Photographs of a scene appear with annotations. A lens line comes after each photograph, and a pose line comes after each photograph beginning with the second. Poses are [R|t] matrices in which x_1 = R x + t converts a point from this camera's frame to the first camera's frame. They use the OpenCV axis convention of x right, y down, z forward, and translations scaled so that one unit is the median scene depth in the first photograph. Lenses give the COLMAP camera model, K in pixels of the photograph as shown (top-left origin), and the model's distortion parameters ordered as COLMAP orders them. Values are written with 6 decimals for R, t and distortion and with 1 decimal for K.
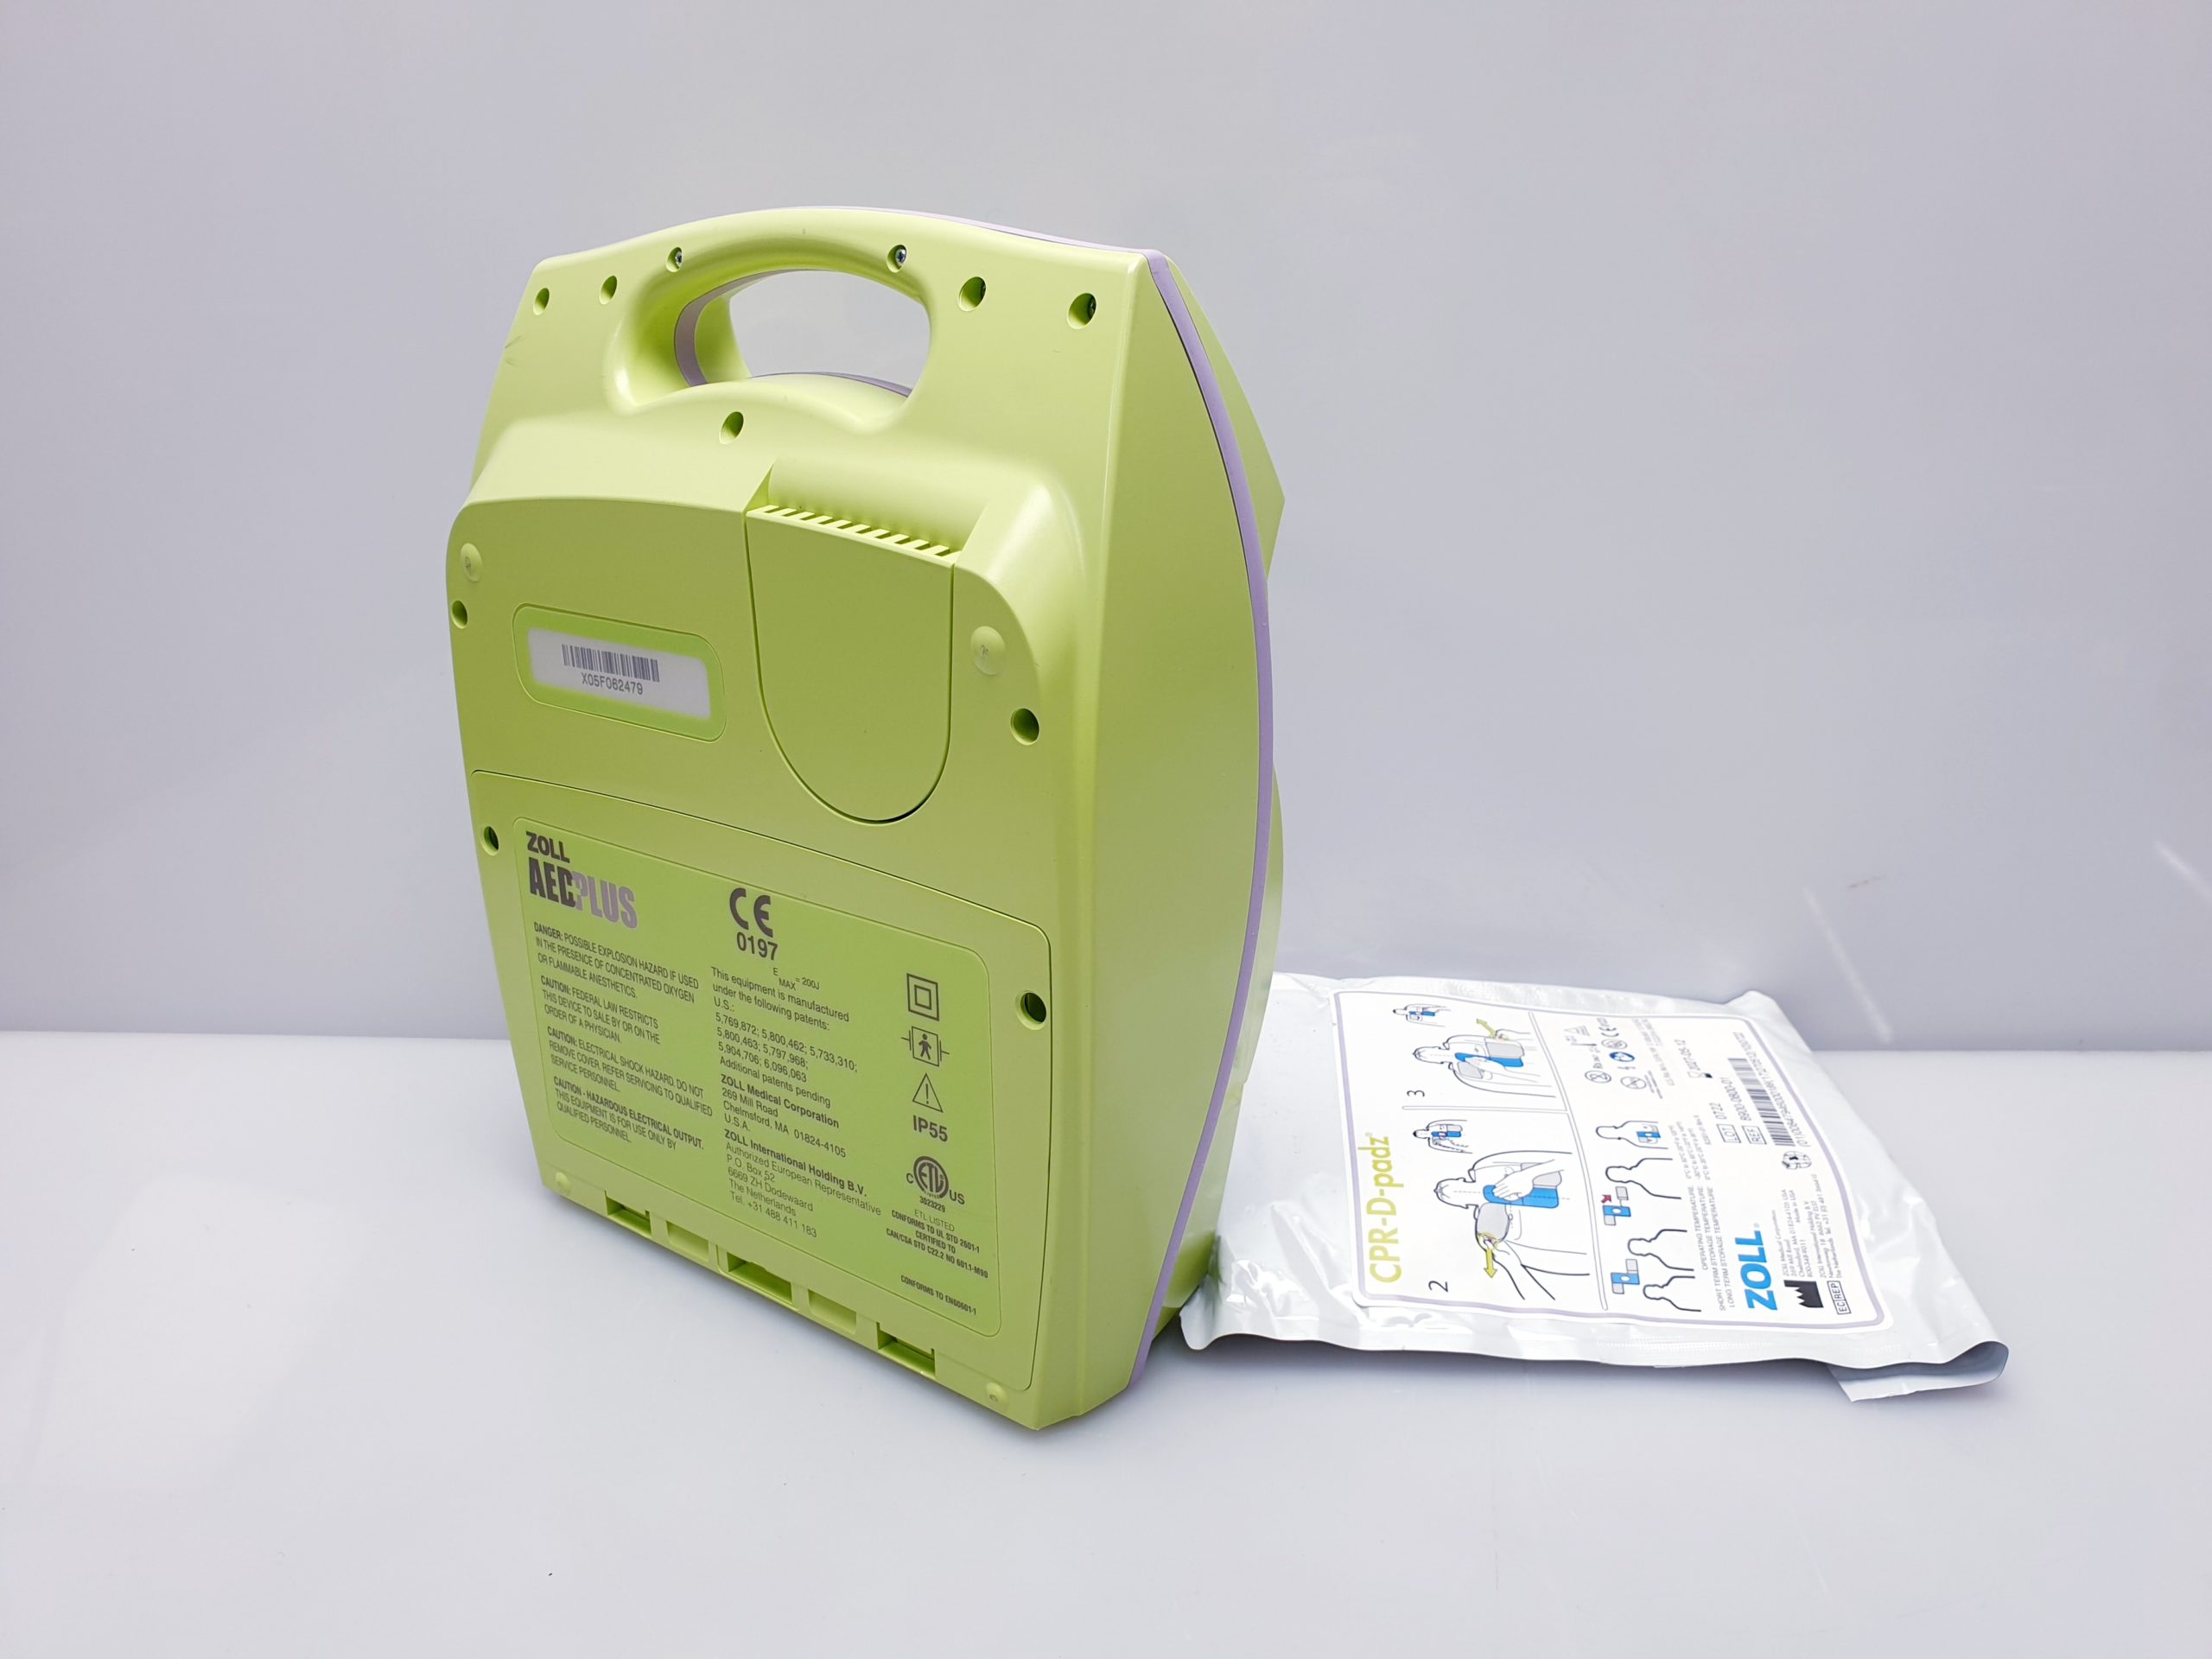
lens RADIAL K [[1807.7, 0, 1097.7], [0, 1807.7, 819.2], [0, 0, 1]] dist [0.037840, -0.143580]
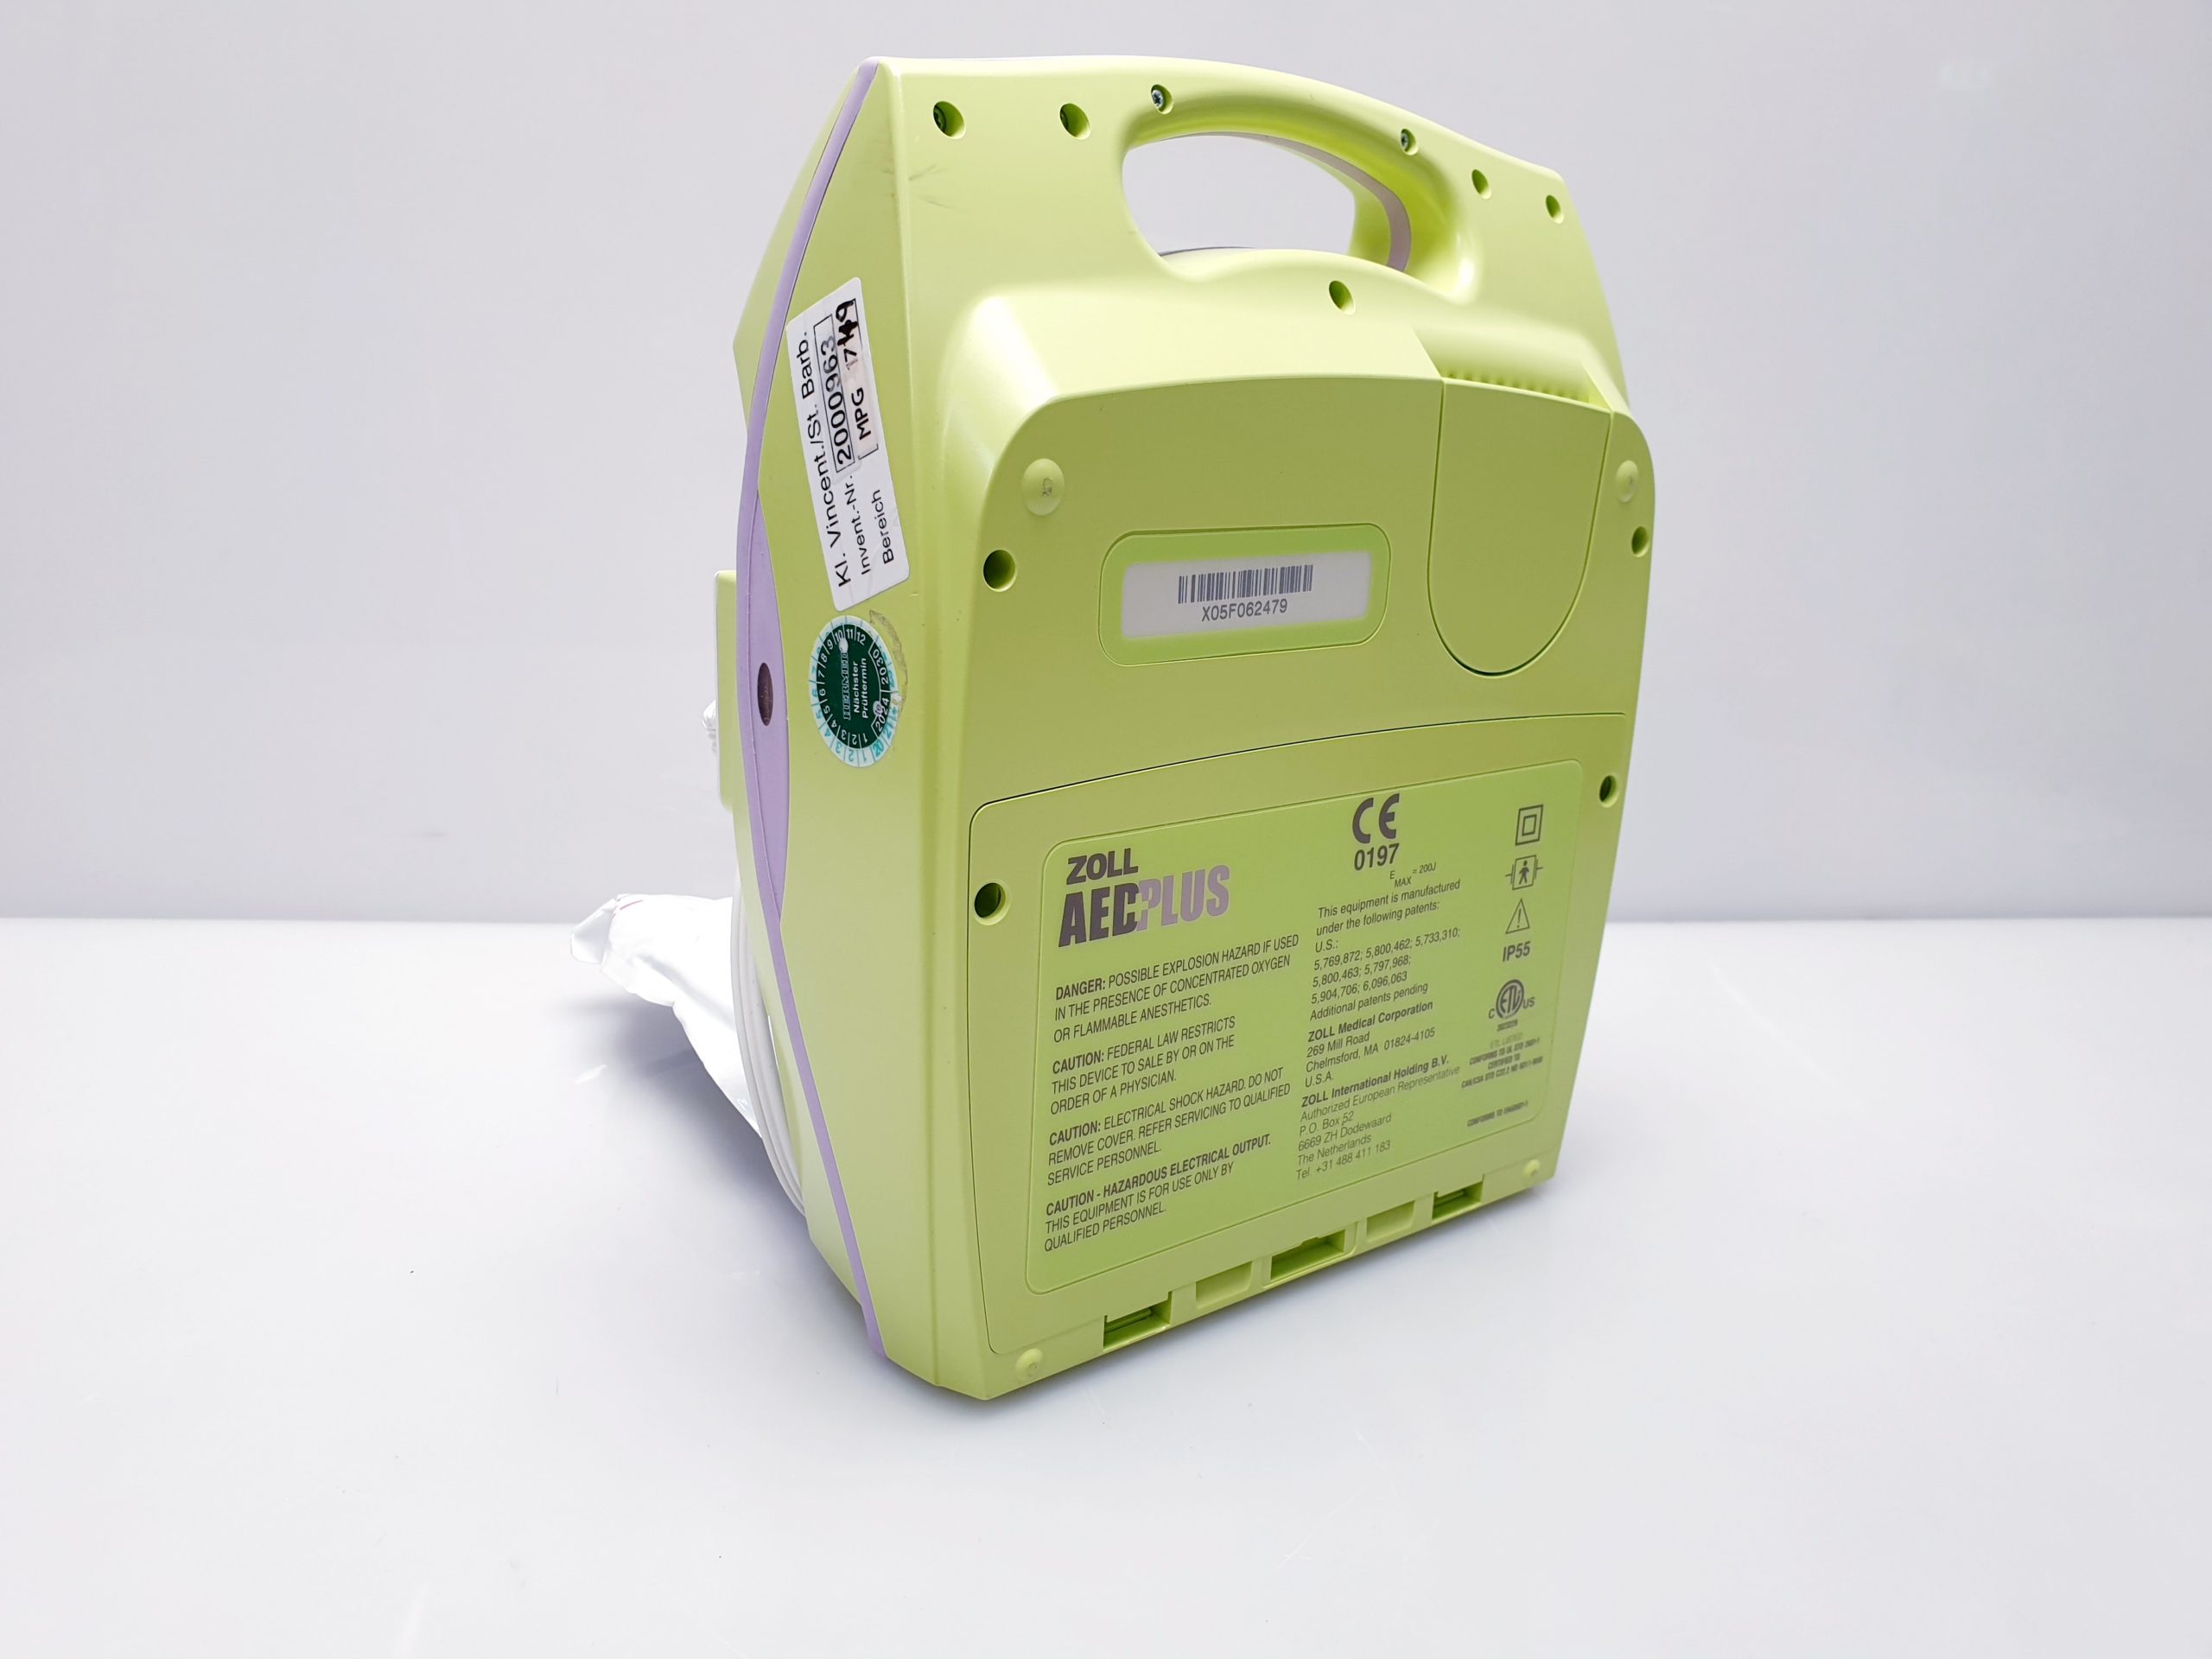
lens RADIAL K [[1807.7, 0, 1109.5], [0, 1807.7, 824.2], [0, 0, 1]] dist [0.037840, -0.143580]
pose [[0.230155, -0.216181, 0.948838, -1.085473], [0.258302, 0.953611, 0.154614, -0.124712], [-0.938248, 0.209501, 0.275318, 0.848020]]
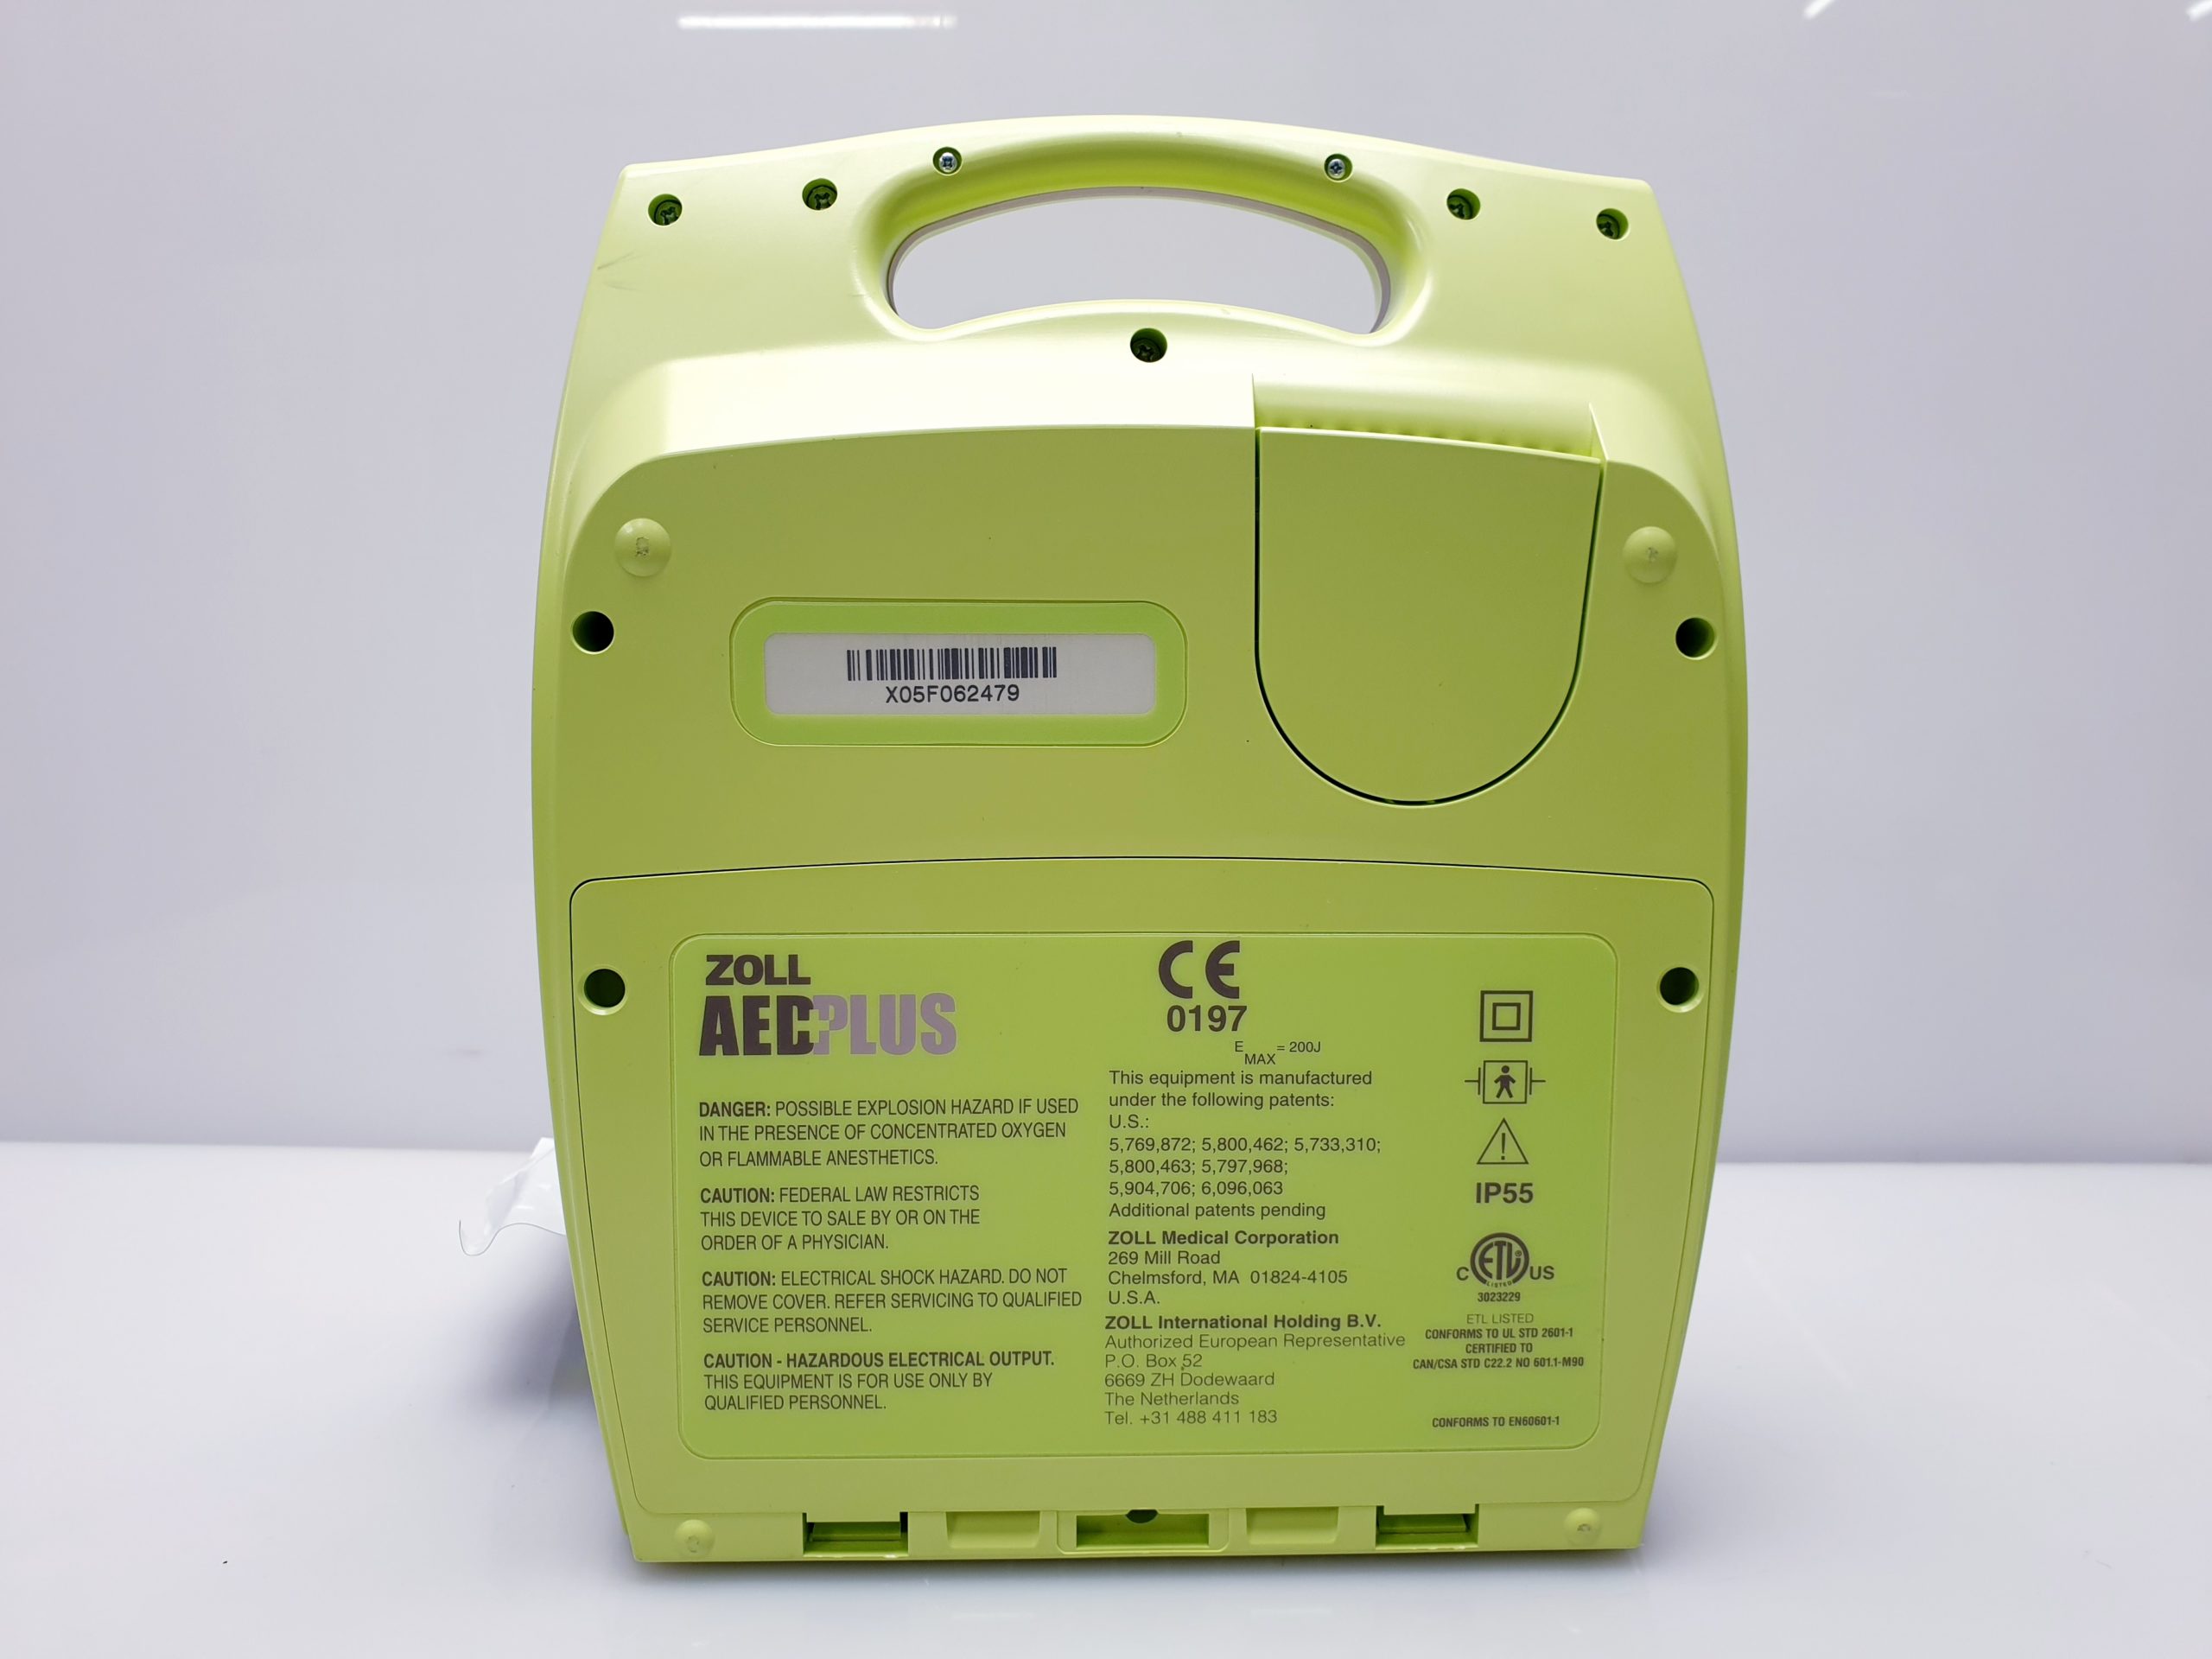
lens RADIAL K [[1807.7, 0, 1093.9], [0, 1807.7, 793.5], [0, 0, 1]] dist [0.037840, -0.143580]
pose [[0.765276, -0.037521, 0.642608, -0.685094], [0.184944, 0.969024, -0.163669, 0.090955], [-0.616561, 0.244098, 0.748510, 0.436790]]
